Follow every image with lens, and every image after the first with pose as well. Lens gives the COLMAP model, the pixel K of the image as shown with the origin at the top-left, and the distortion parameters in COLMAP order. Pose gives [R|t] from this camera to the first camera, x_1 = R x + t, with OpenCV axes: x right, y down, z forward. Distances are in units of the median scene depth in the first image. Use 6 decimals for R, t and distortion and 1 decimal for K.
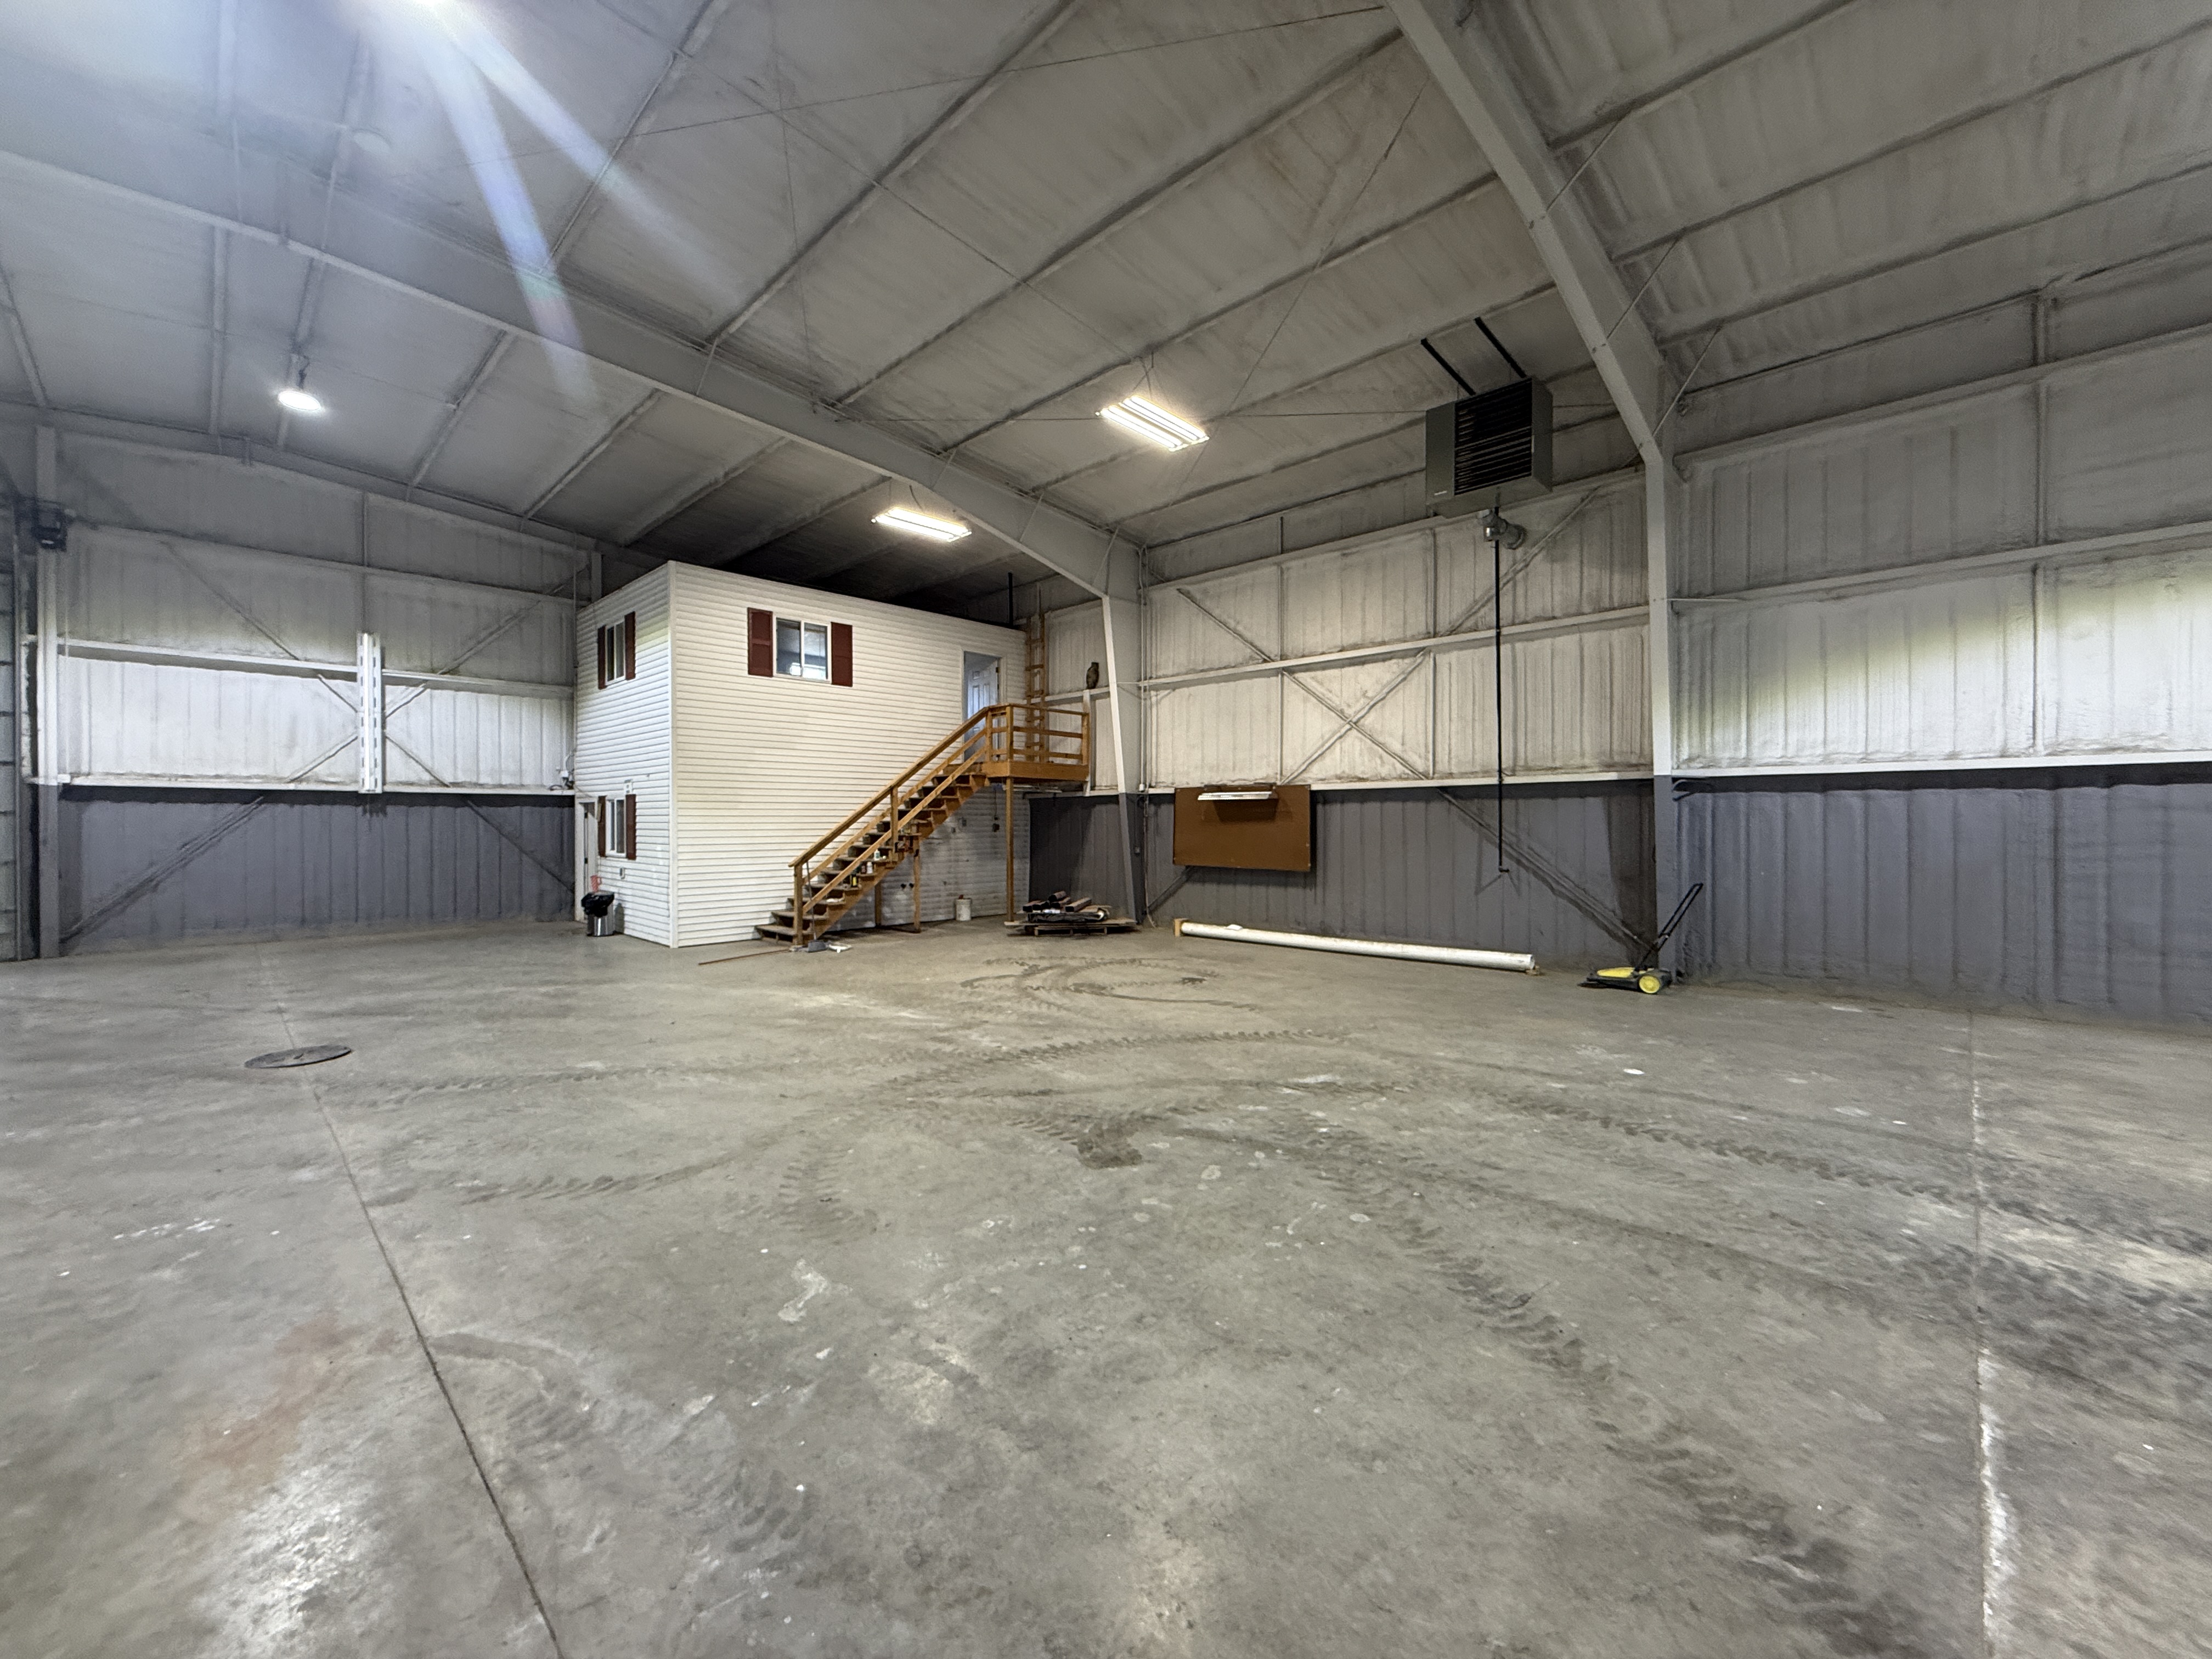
lens RADIAL K [[882.4, 0, 1102.8], [0, 882.4, 830.3], [0, 0, 1]] dist [-0.001172, 0.000640]
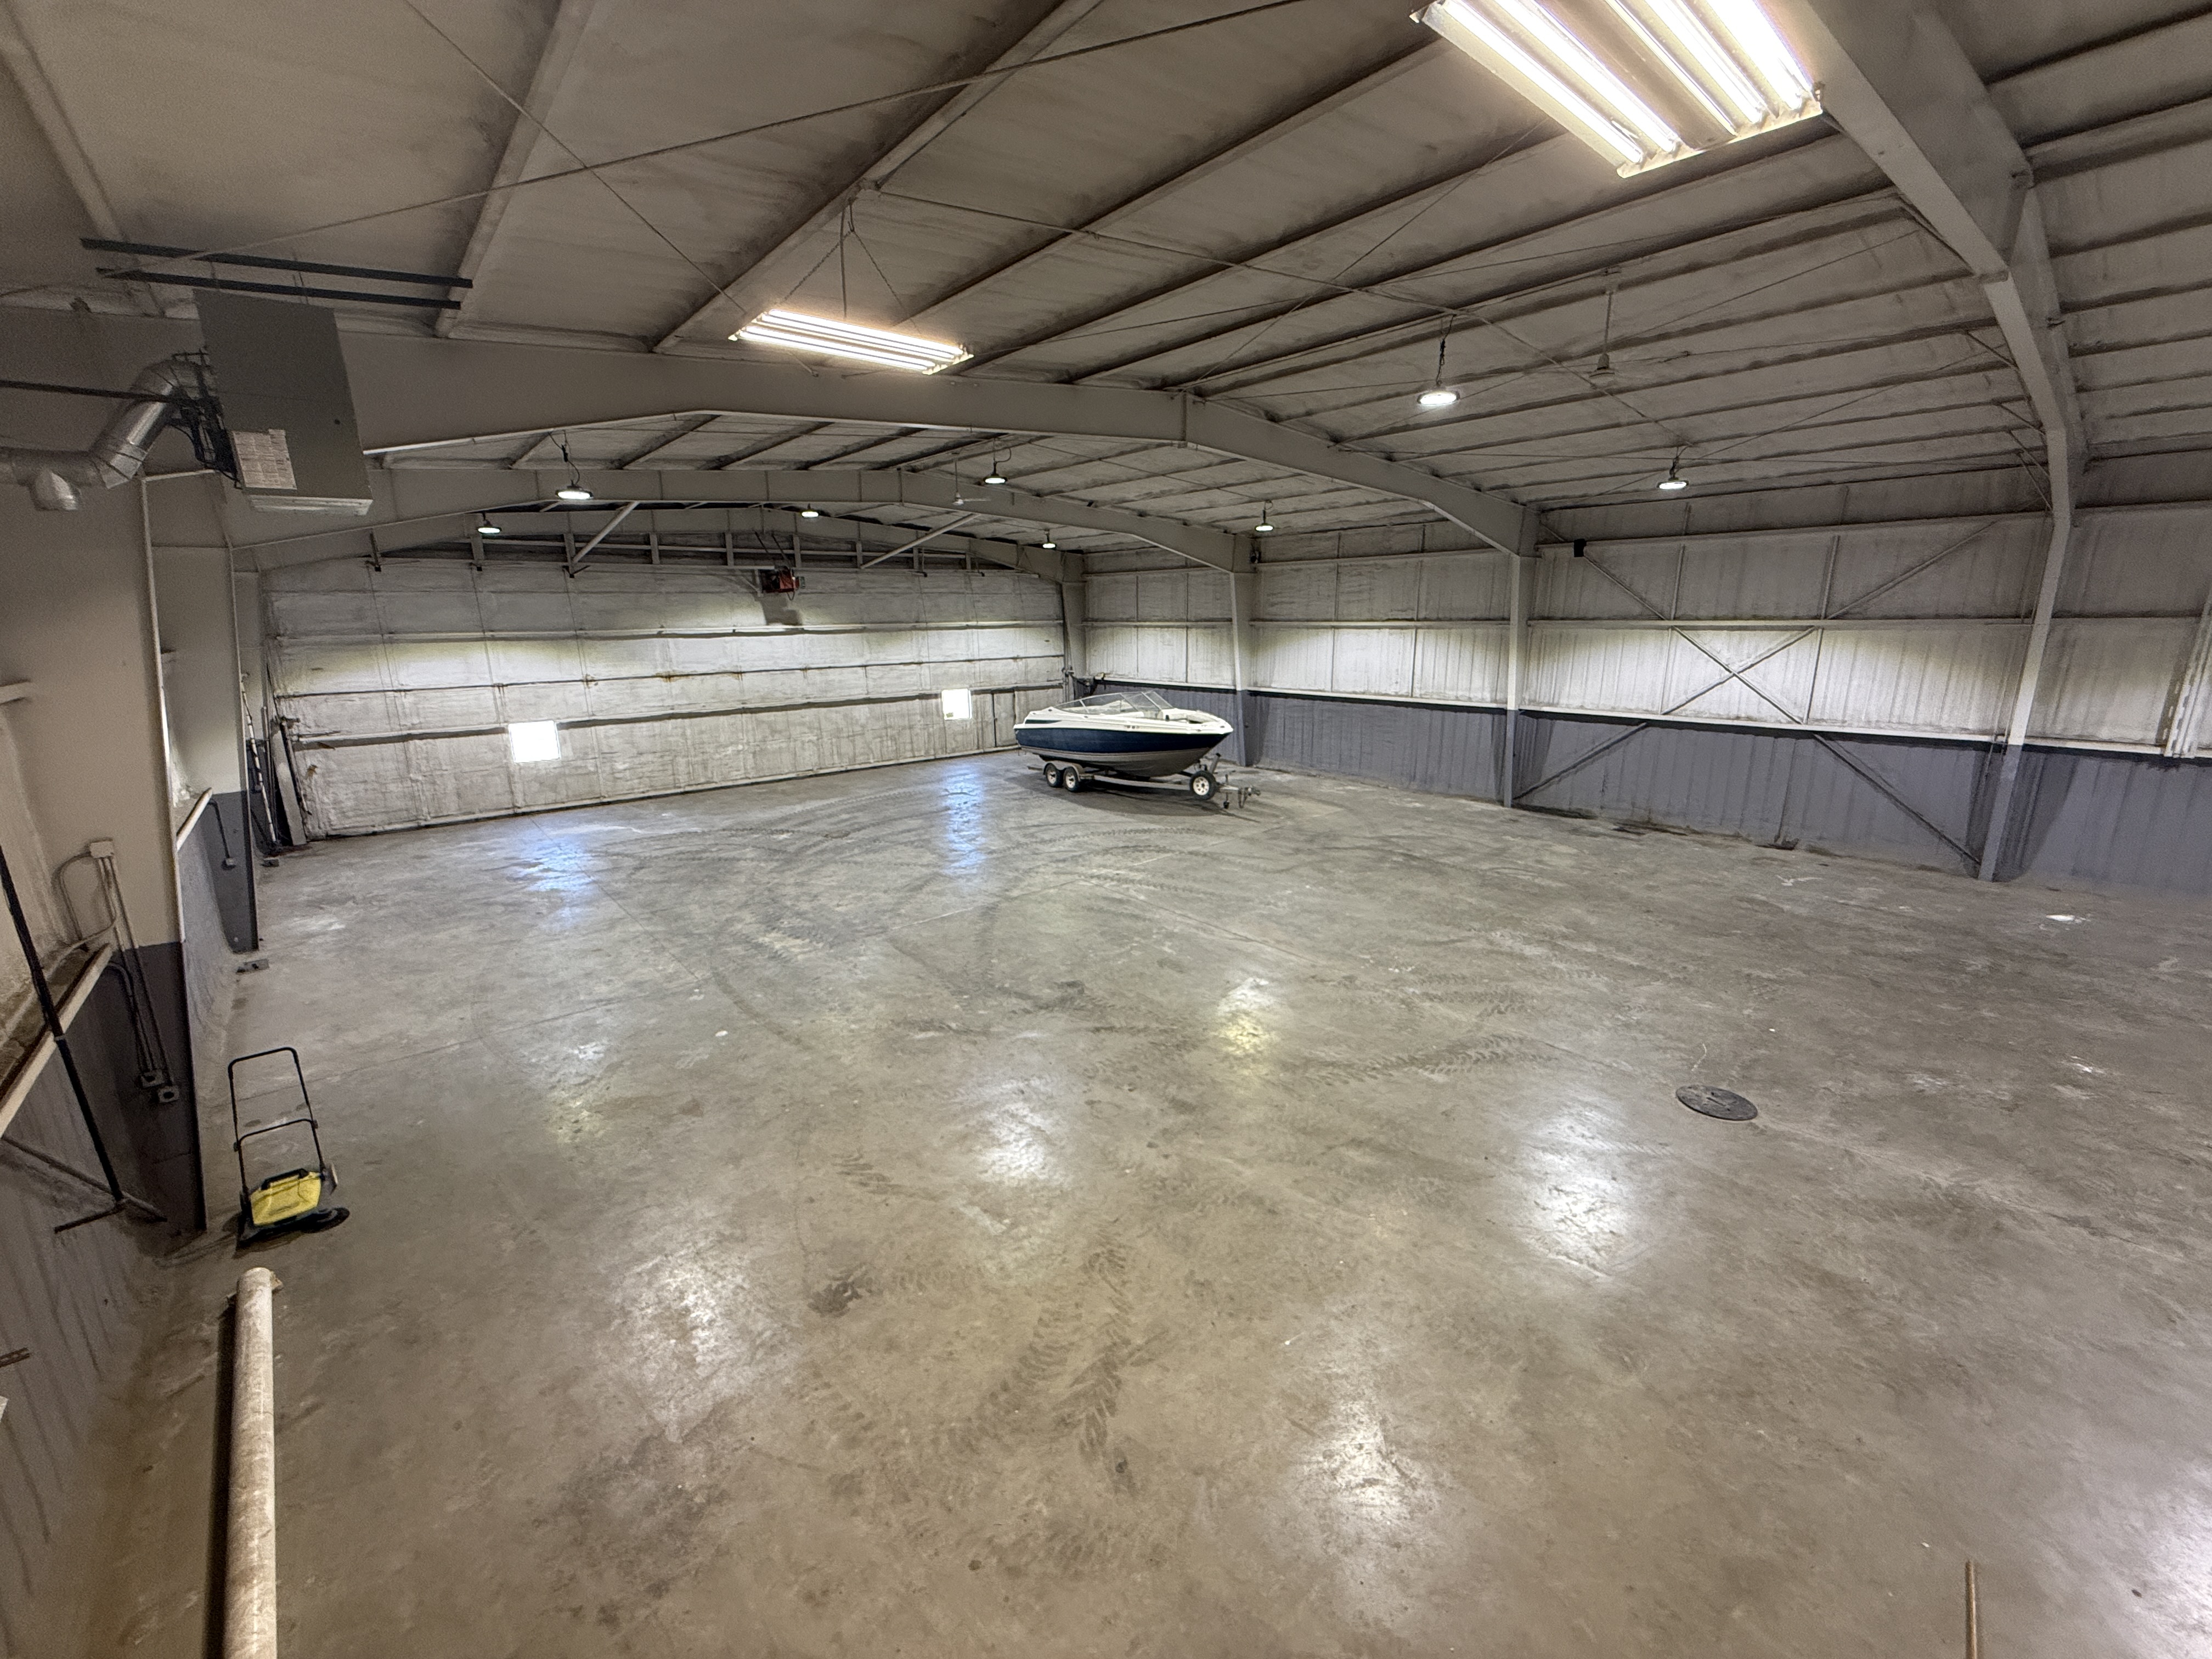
lens RADIAL K [[882.4, 0, 1111.2], [0, 882.4, 825.9], [0, 0, 1]] dist [-0.001172, 0.000640]
pose [[-0.996639, -0.003576, 0.081839, -0.100140], [0.016533, 0.969709, 0.243702, -0.212231], [-0.080232, 0.244236, -0.966391, 1.105474]]
